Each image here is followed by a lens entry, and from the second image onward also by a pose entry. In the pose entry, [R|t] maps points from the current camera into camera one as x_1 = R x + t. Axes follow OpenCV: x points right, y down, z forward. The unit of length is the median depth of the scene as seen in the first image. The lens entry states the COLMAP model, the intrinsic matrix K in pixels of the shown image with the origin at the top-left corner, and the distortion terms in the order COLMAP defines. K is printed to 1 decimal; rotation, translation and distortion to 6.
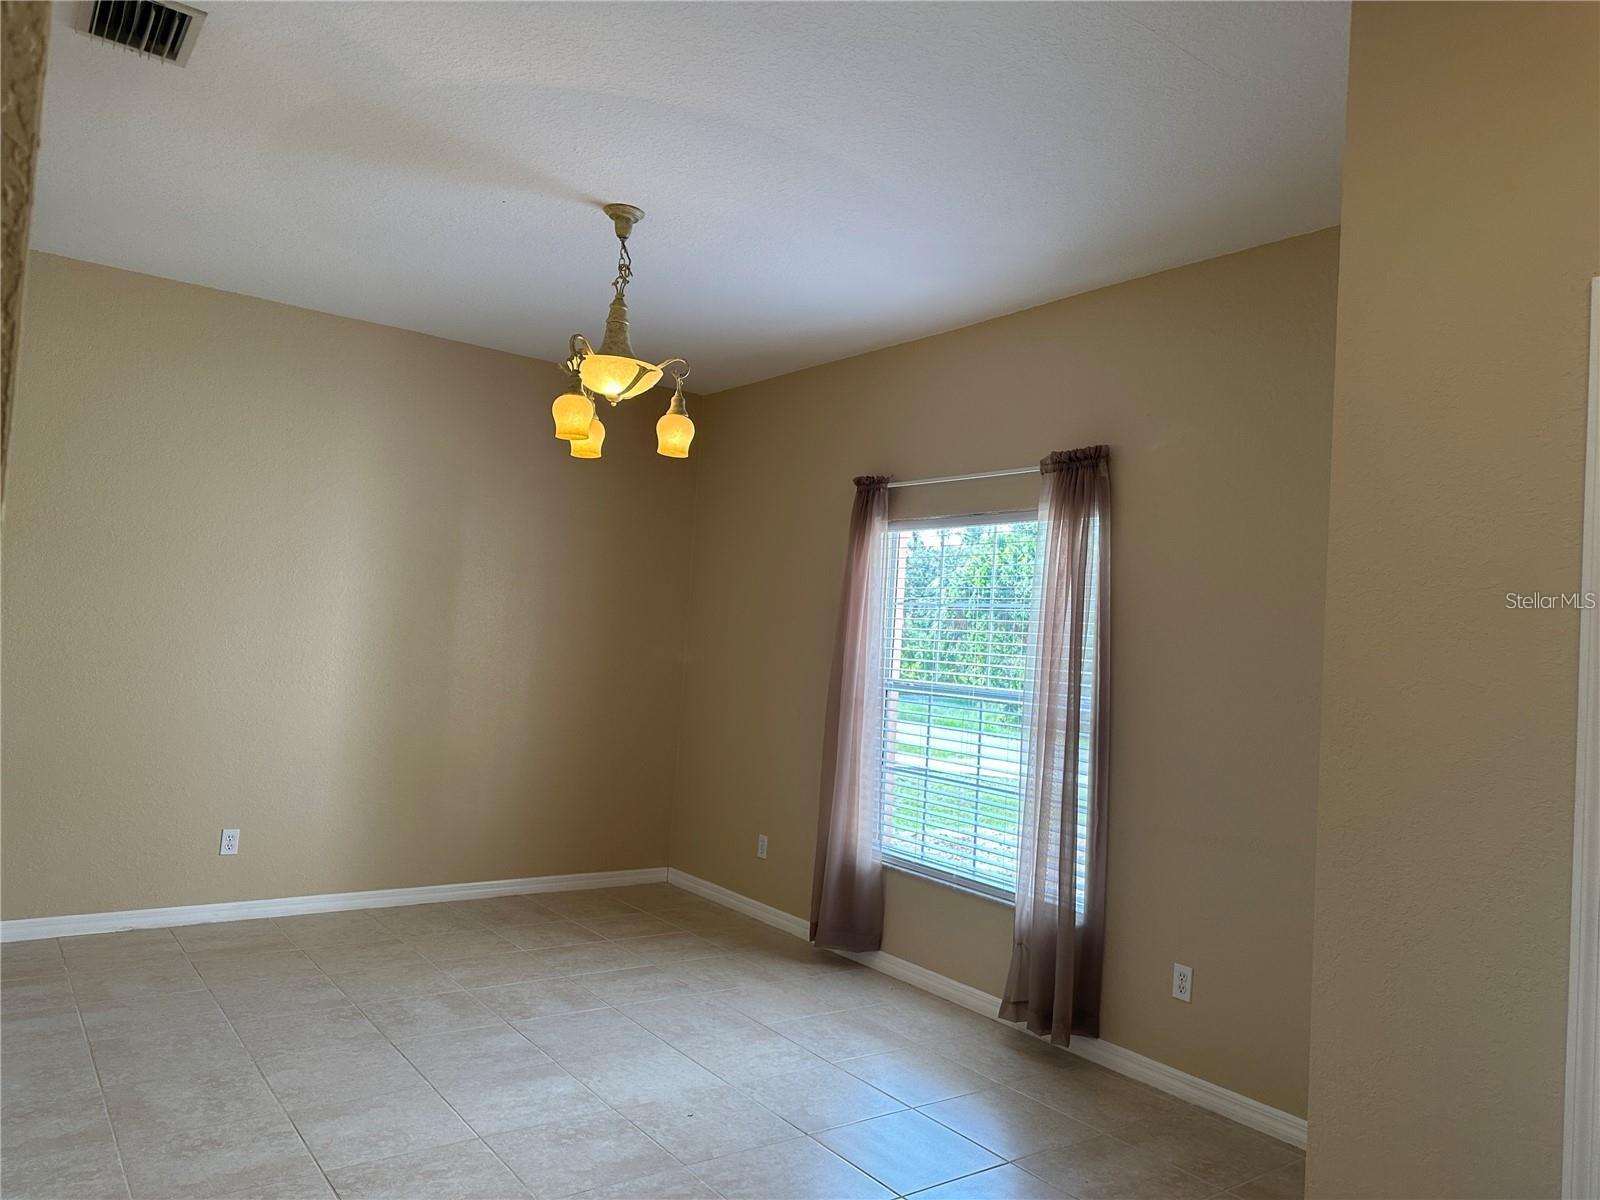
lens RADIAL K [[1114.9, 0, 804.1], [0, 1114.9, 577.6], [0, 0, 1]] dist [0.065275, -0.105439]
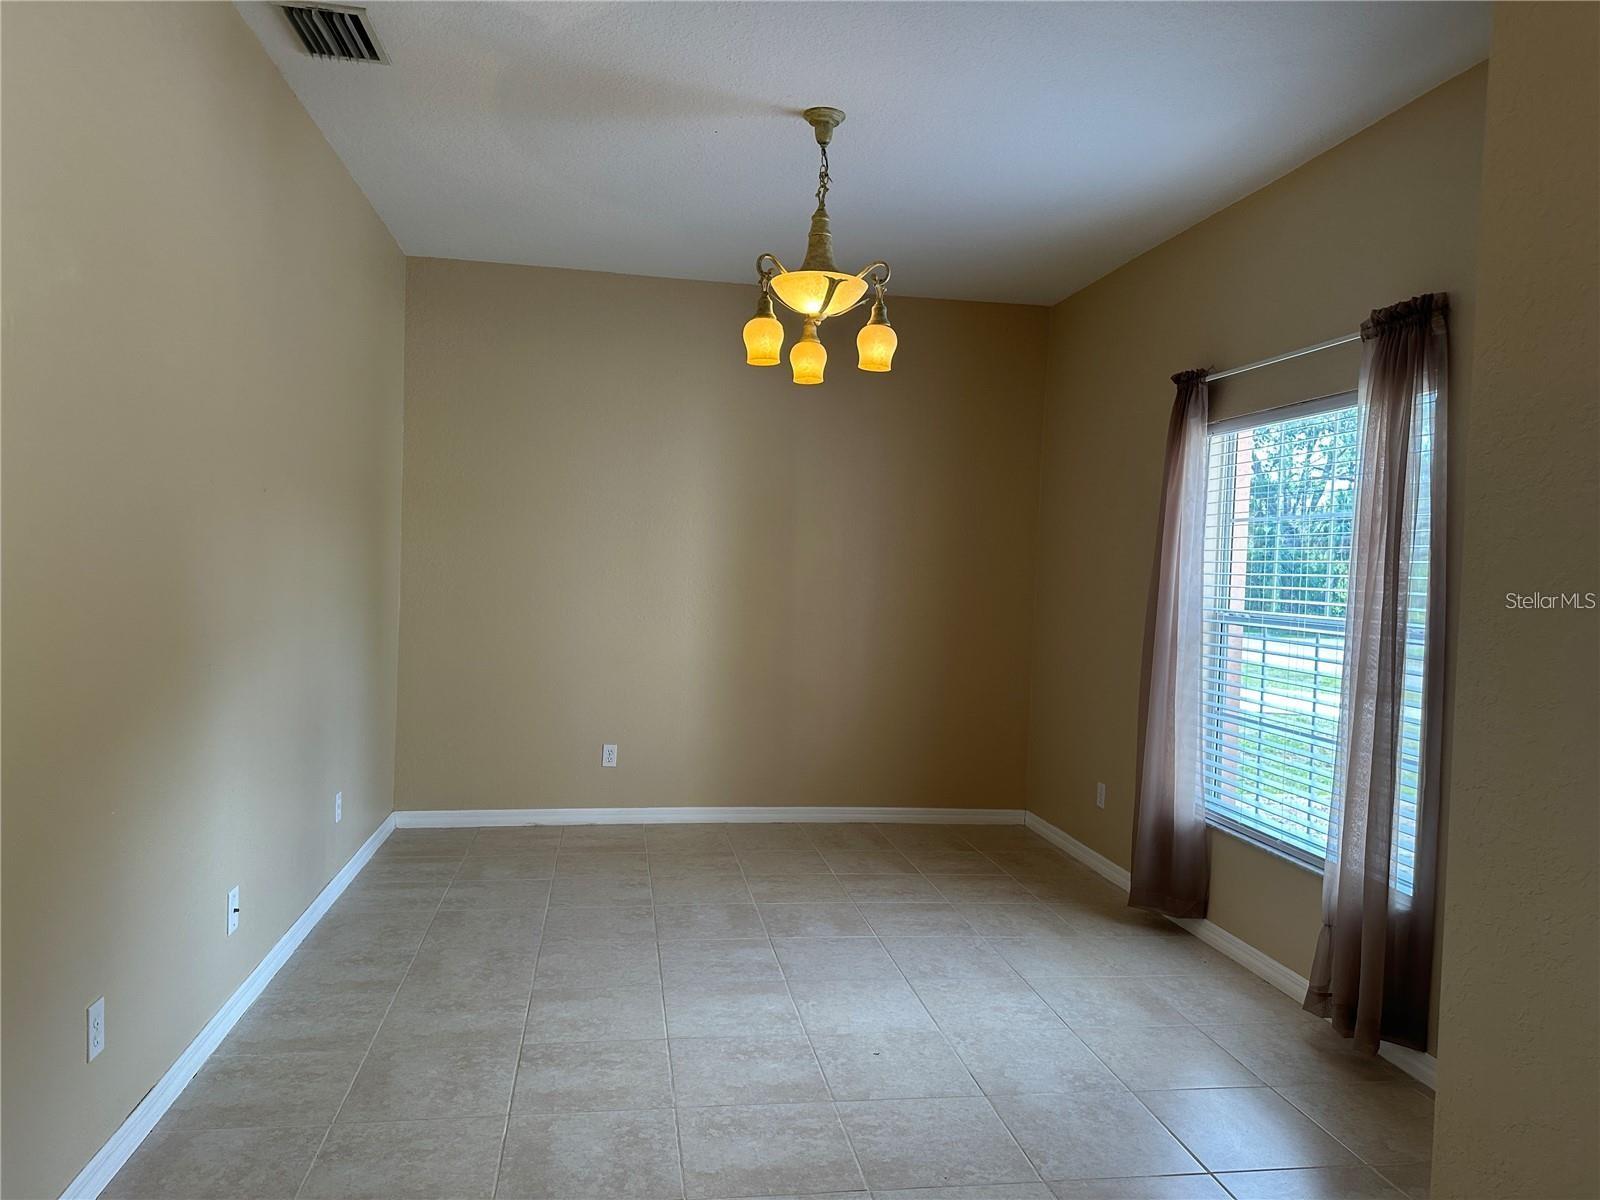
lens RADIAL K [[1105.5, 0, 800.0], [0, 1105.5, 600.0], [0, 0, 1]] dist [0.098076, -0.178348]
pose [[0.884291, -0.015648, -0.466674, 0.236871], [0.047328, 0.997295, 0.056242, 0.025615], [0.464532, -0.071821, 0.882639, 0.120333]]
